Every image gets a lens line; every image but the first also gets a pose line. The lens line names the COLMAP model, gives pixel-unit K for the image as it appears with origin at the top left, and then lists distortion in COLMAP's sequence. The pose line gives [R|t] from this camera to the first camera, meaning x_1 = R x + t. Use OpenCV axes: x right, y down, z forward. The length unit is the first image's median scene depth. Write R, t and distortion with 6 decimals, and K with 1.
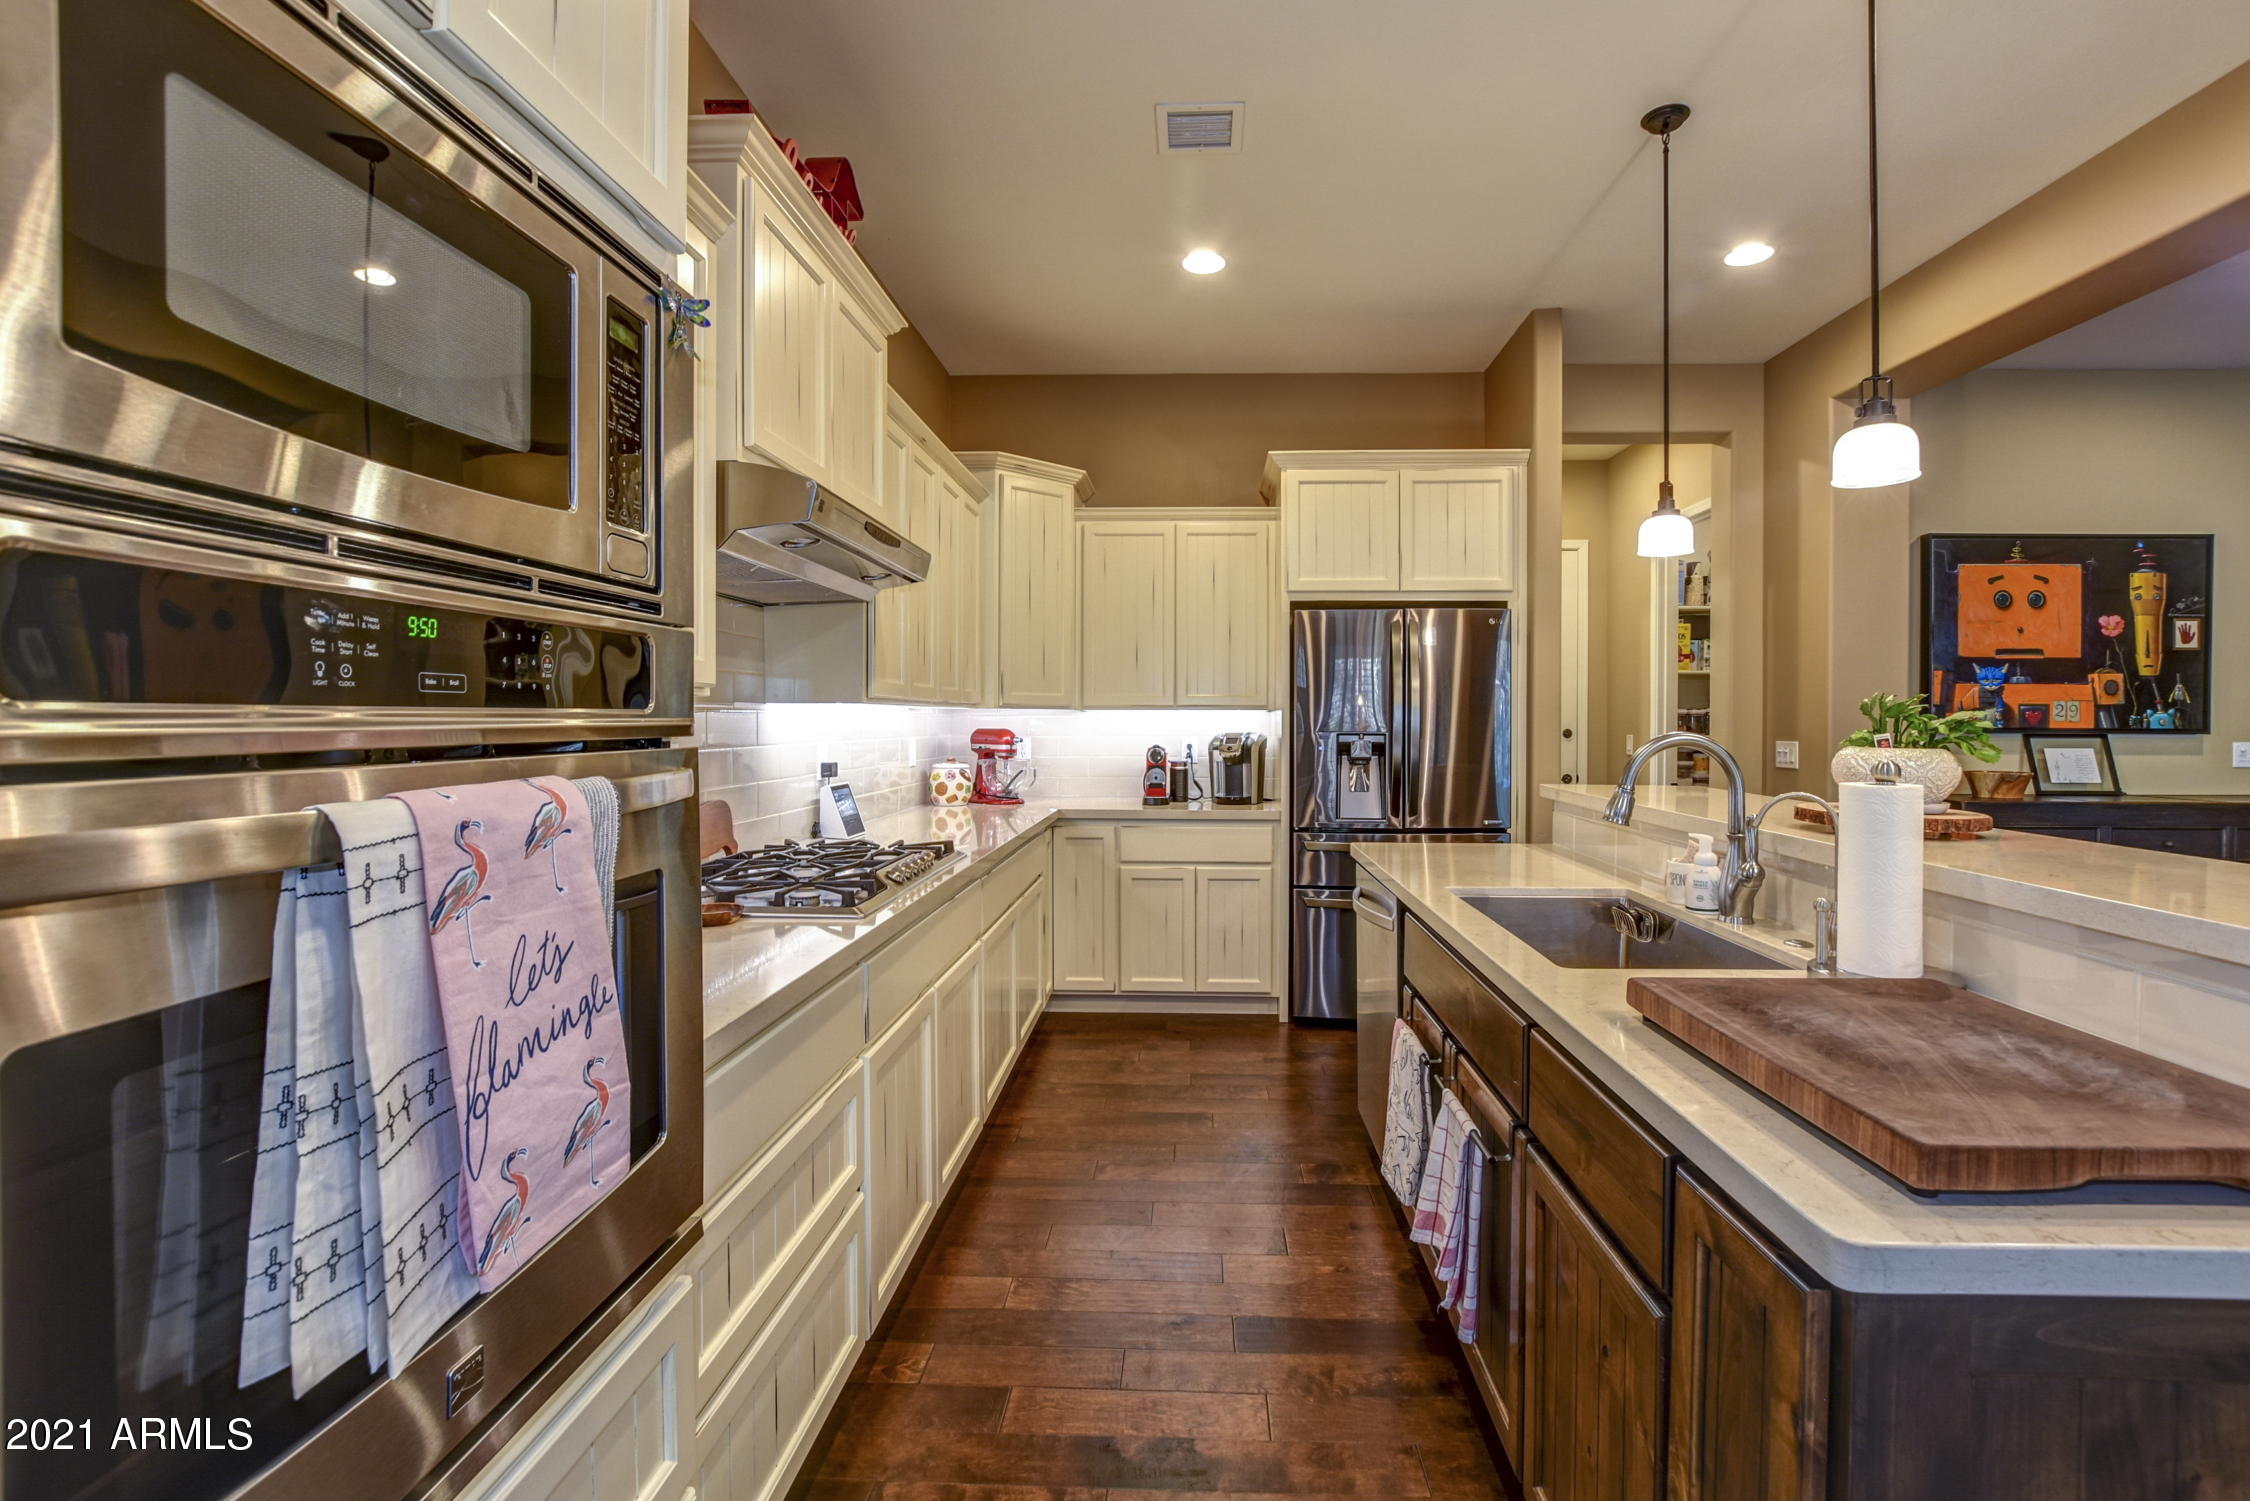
lens RADIAL K [[994.7, 0, 1131.3], [0, 994.7, 729.1], [0, 0, 1]] dist [-0.027406, 0.000007]
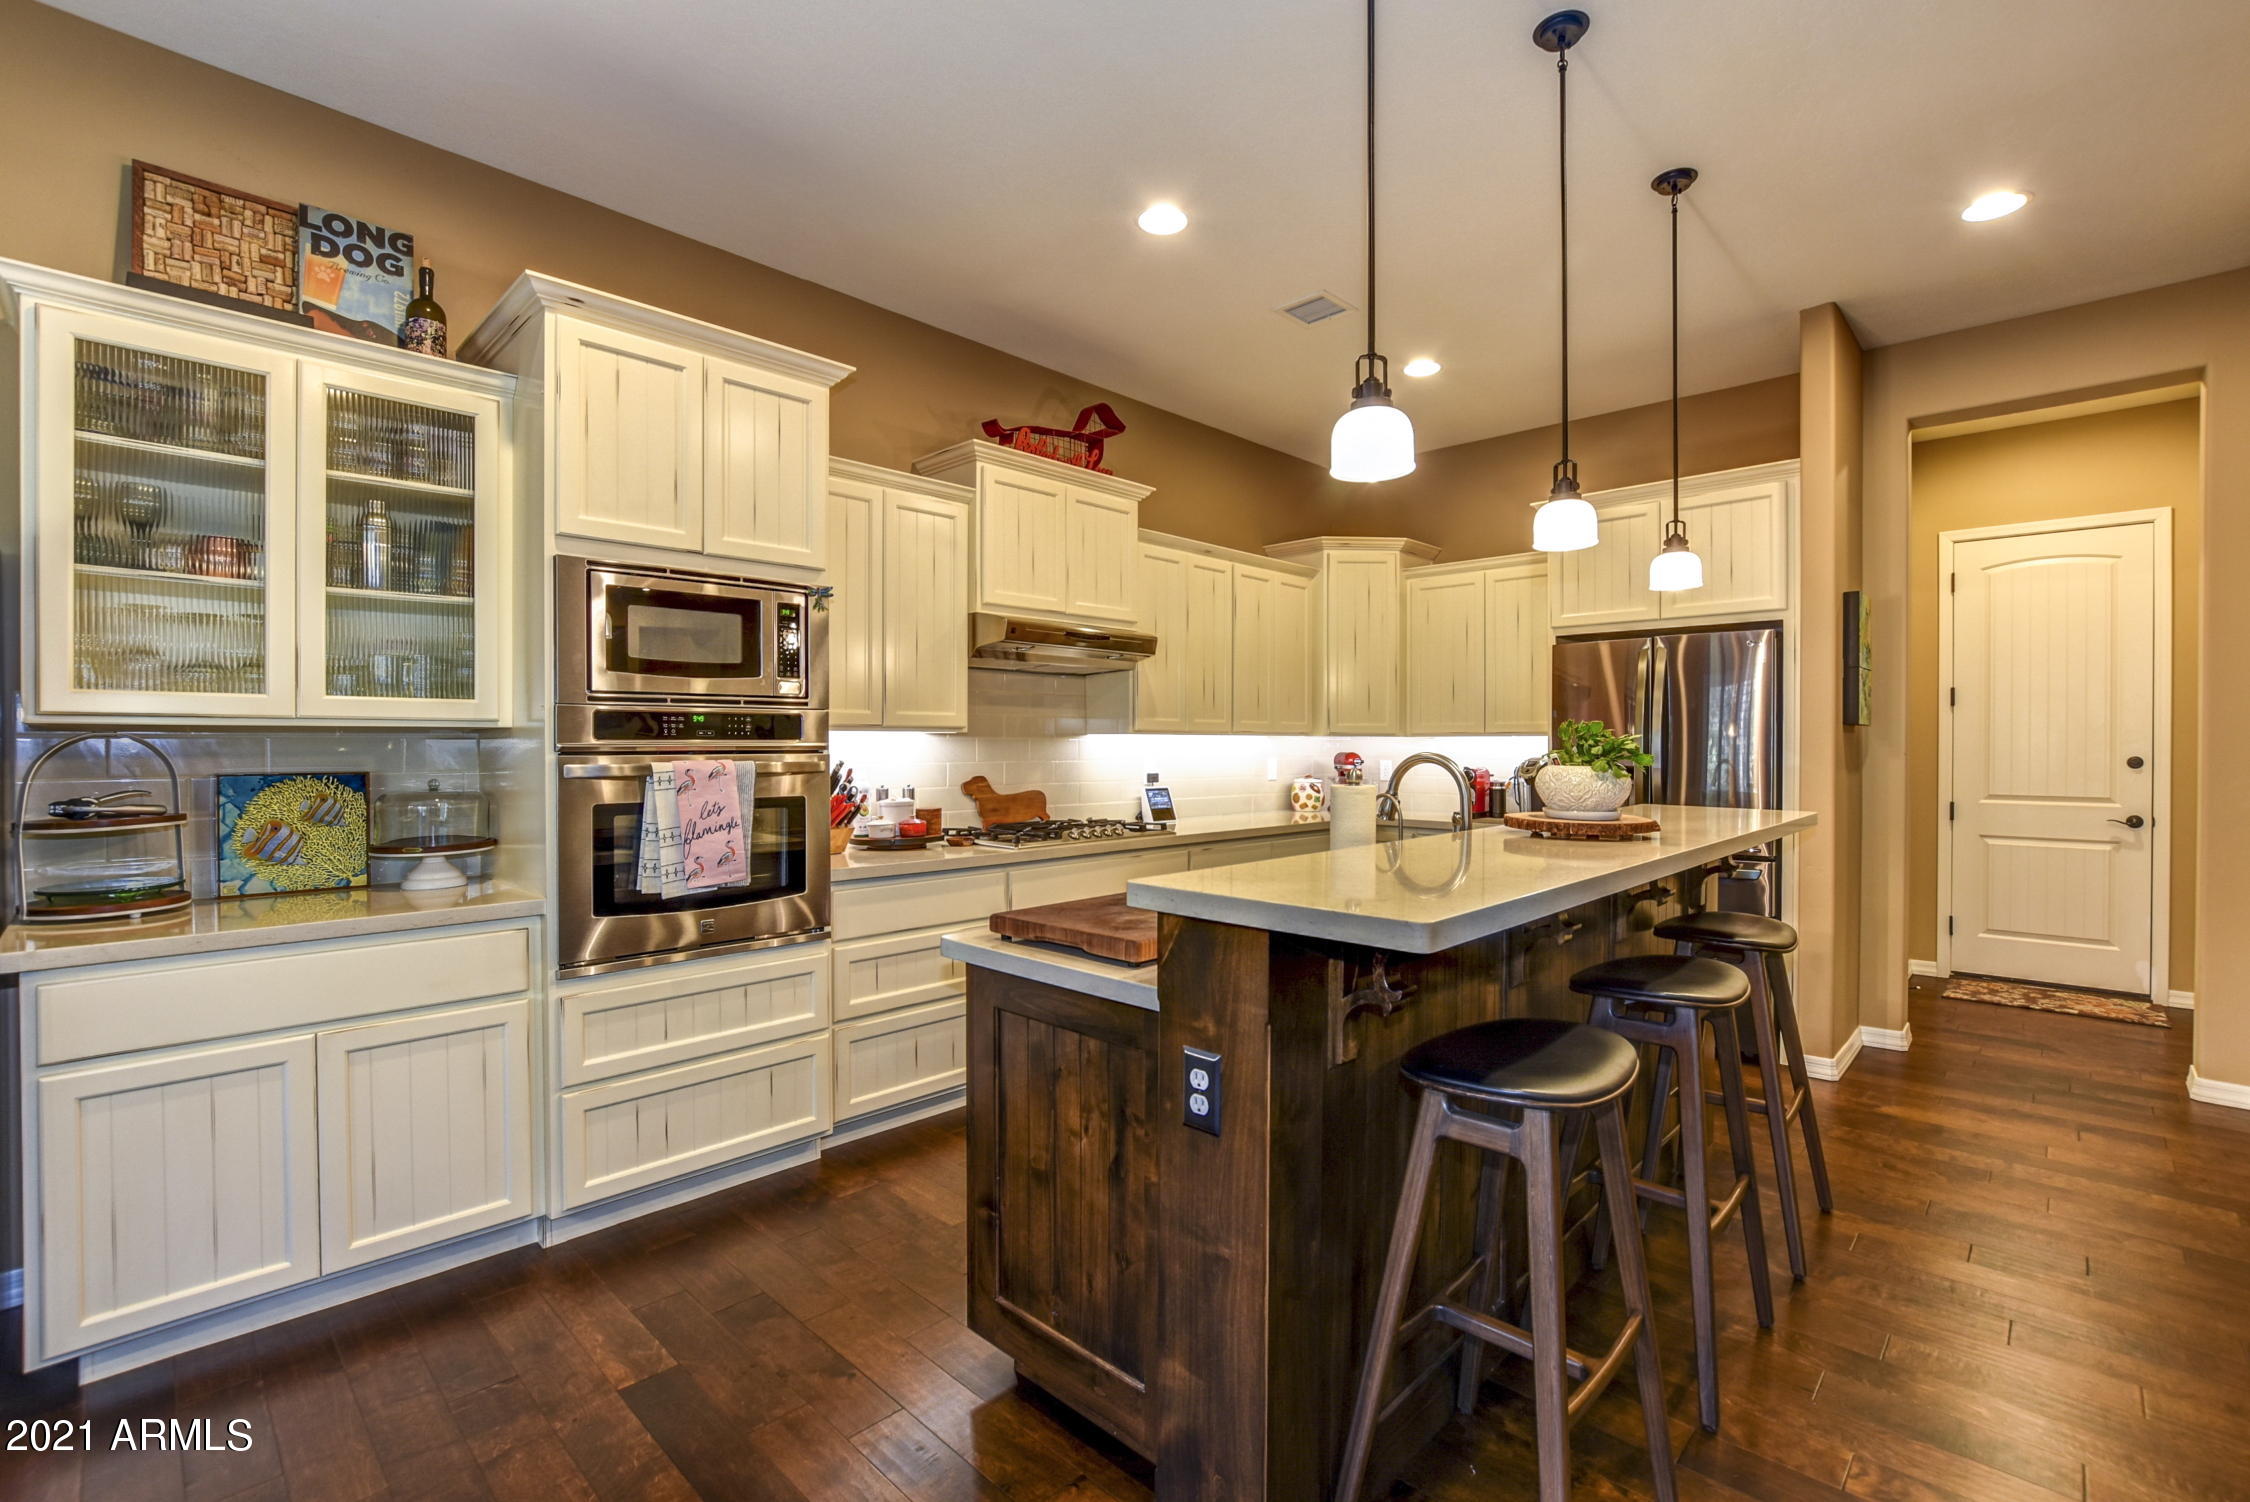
lens RADIAL K [[1006.5, 0, 1128.9], [0, 1006.5, 751.5], [0, 0, 1]] dist [-0.015106, 0.000746]
pose [[0.745025, 0.002860, -0.667030, 0.566748], [-0.005757, 0.999981, -0.002143, 0.003414], [0.667011, 0.005437, 0.745028, -0.141252]]
